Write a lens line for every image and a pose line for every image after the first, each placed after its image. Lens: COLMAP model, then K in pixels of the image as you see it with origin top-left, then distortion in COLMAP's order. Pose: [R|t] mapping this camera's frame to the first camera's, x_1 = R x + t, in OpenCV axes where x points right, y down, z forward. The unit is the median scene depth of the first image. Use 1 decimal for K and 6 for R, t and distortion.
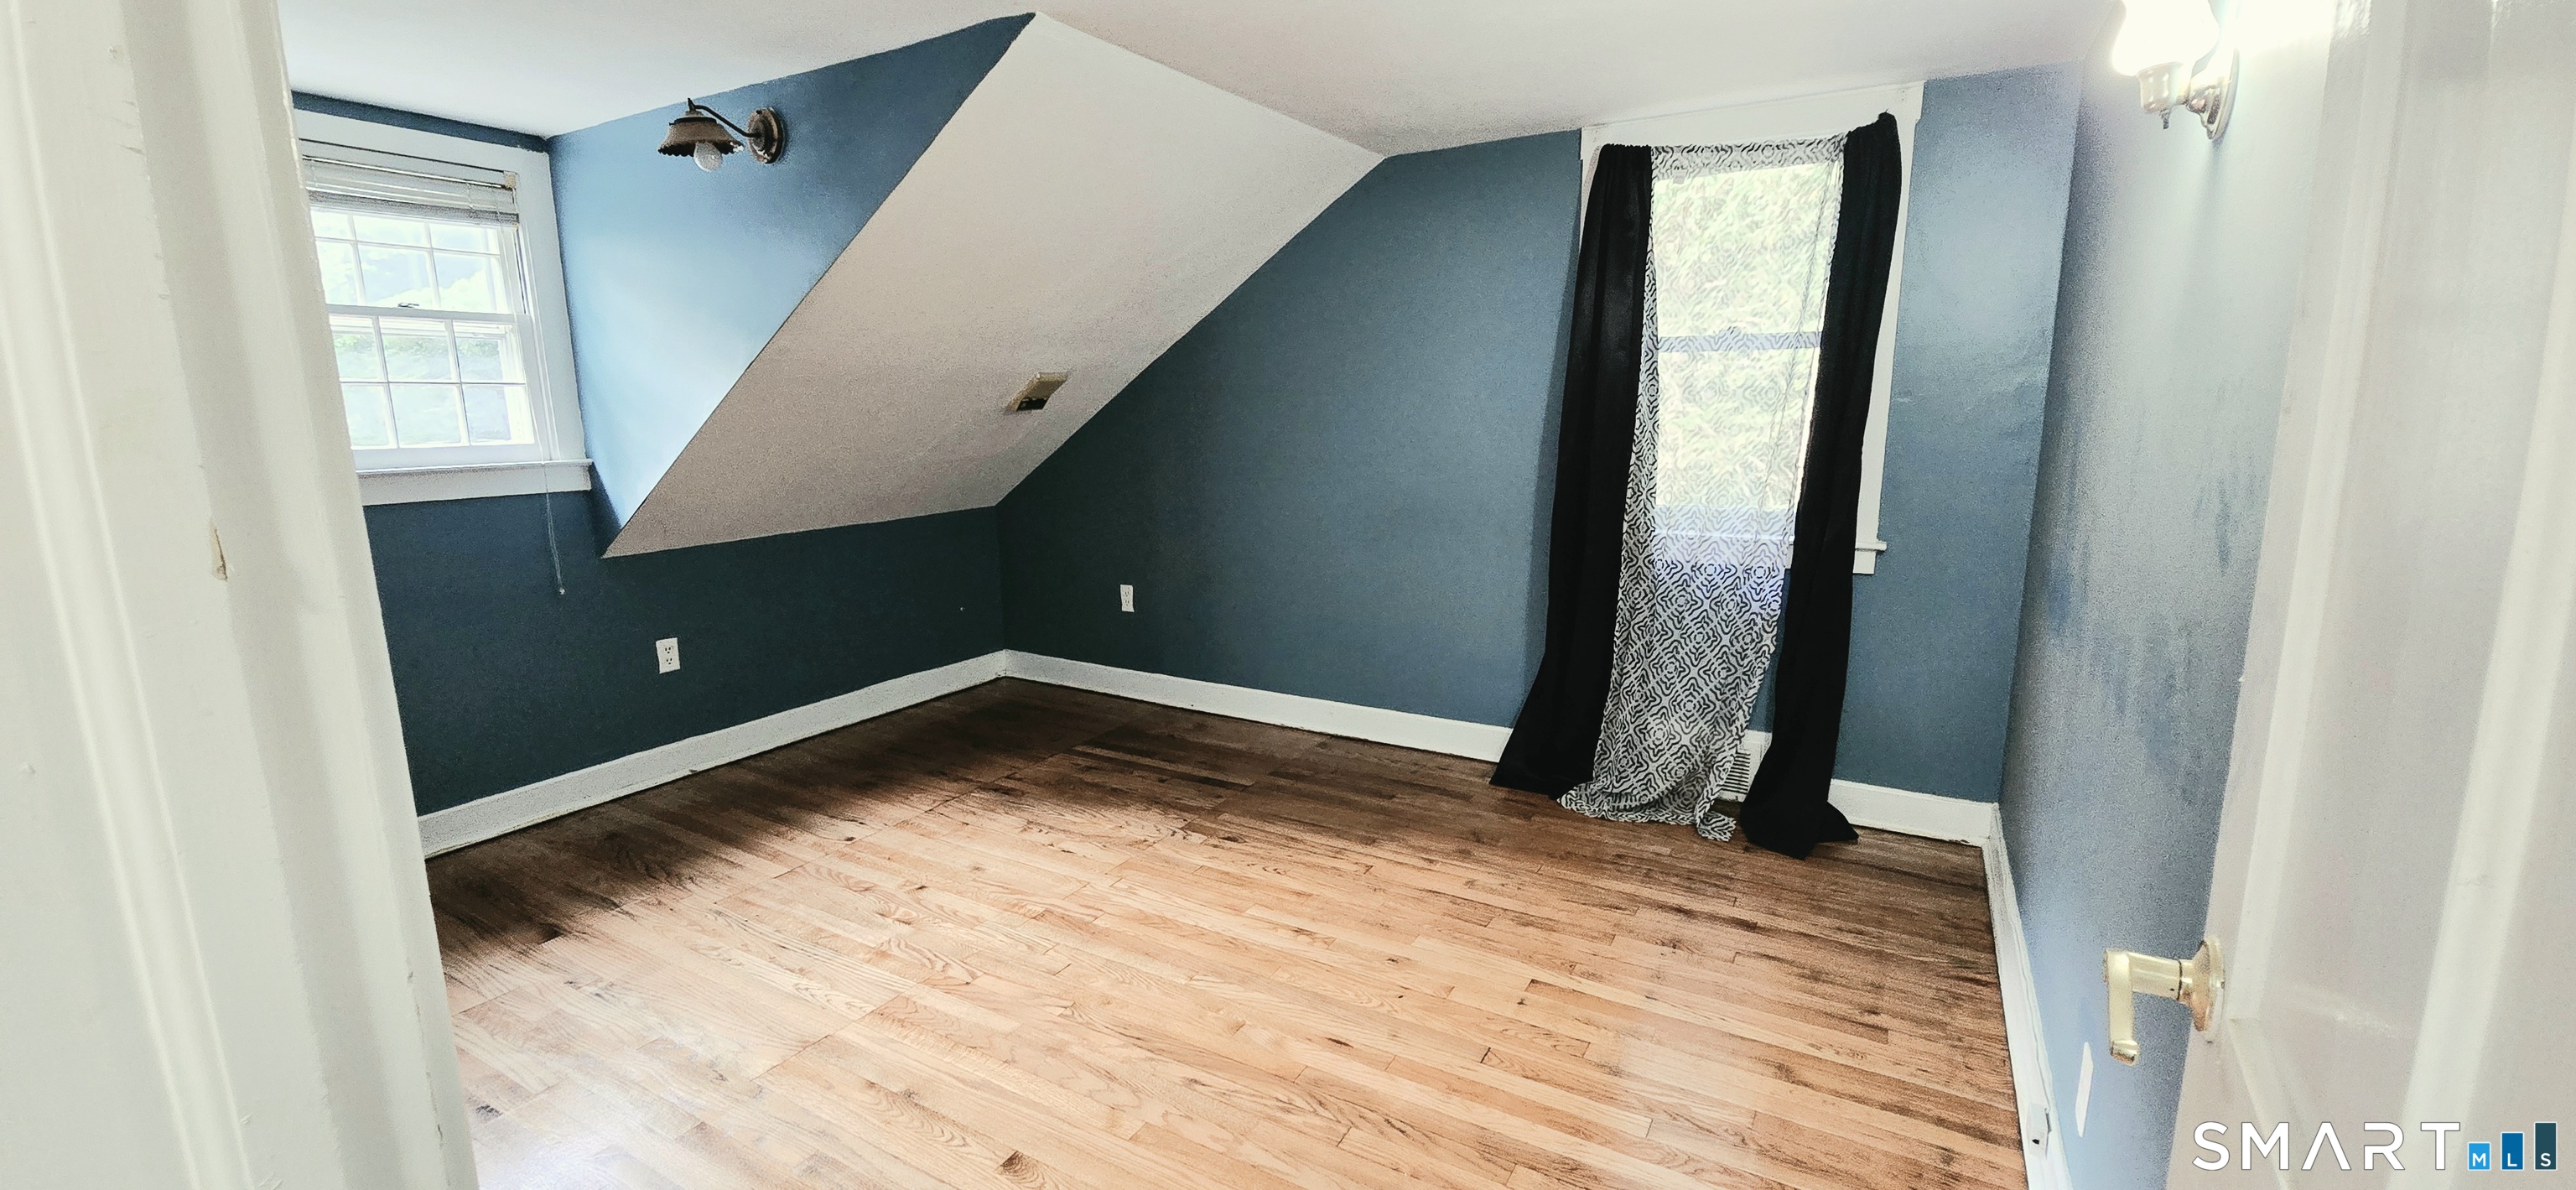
lens RADIAL K [[1058.4, 0, 1271.2], [0, 1058.4, 585.7], [0, 0, 1]] dist [-0.001931, -0.000518]
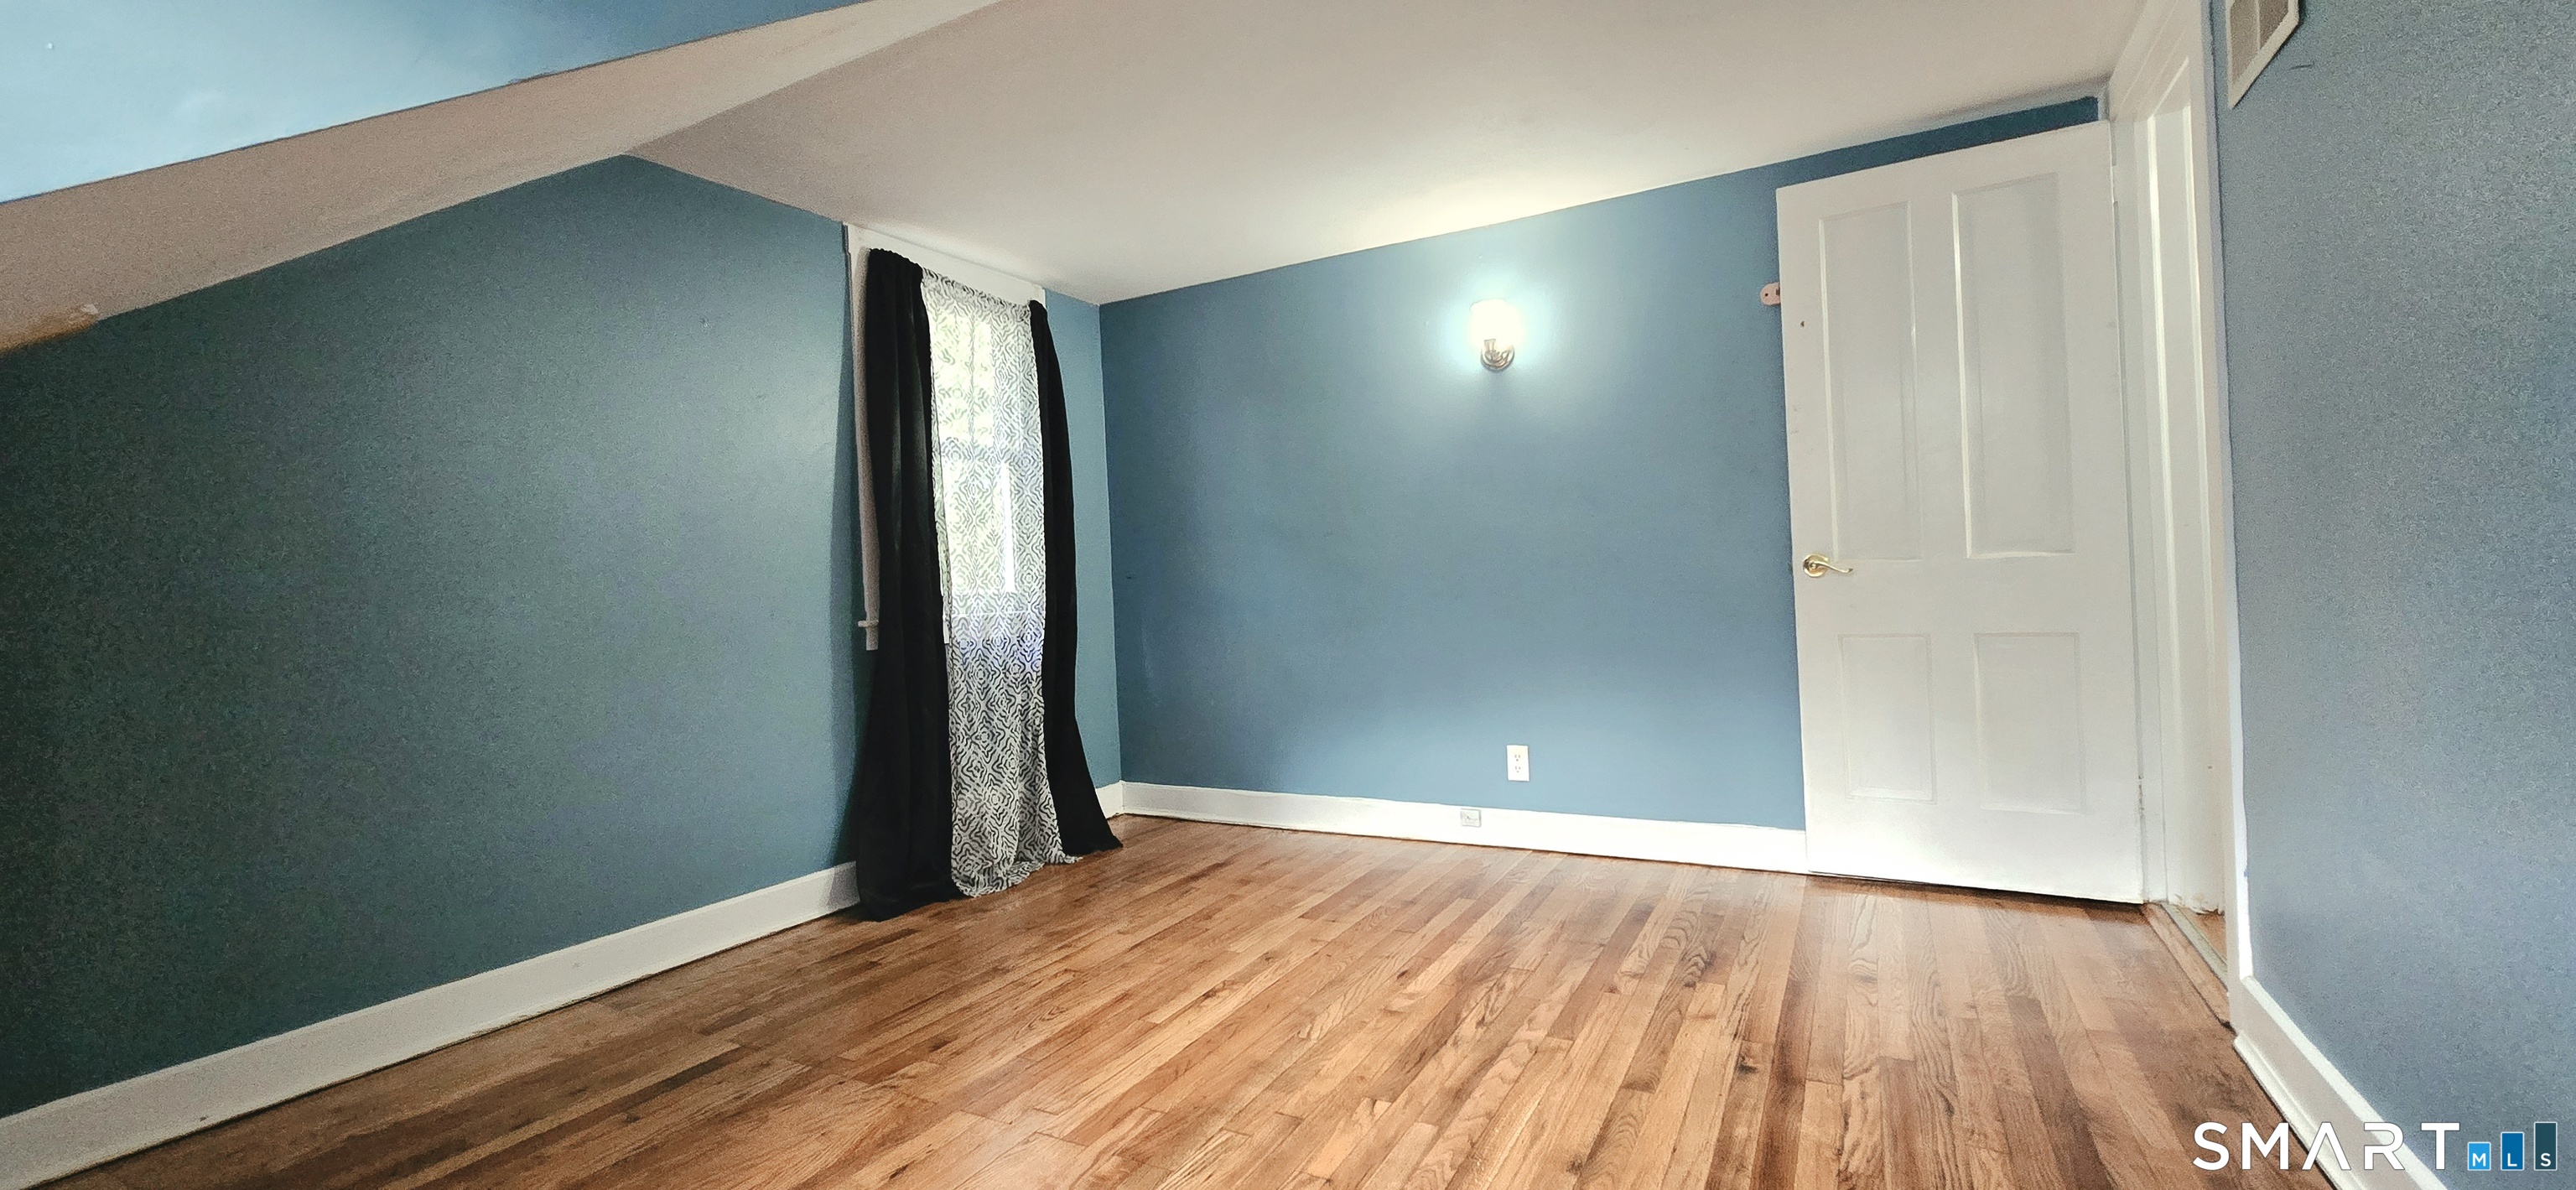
lens RADIAL K [[1058.4, 0, 1271.2], [0, 1058.4, 585.7], [0, 0, 1]] dist [-0.001931, -0.000518]
pose [[-0.031541, 0.013641, 0.999409, -0.779031], [0.222022, 0.975021, -0.006302, -0.001782], [-0.974531, 0.221692, -0.033782, 0.780820]]
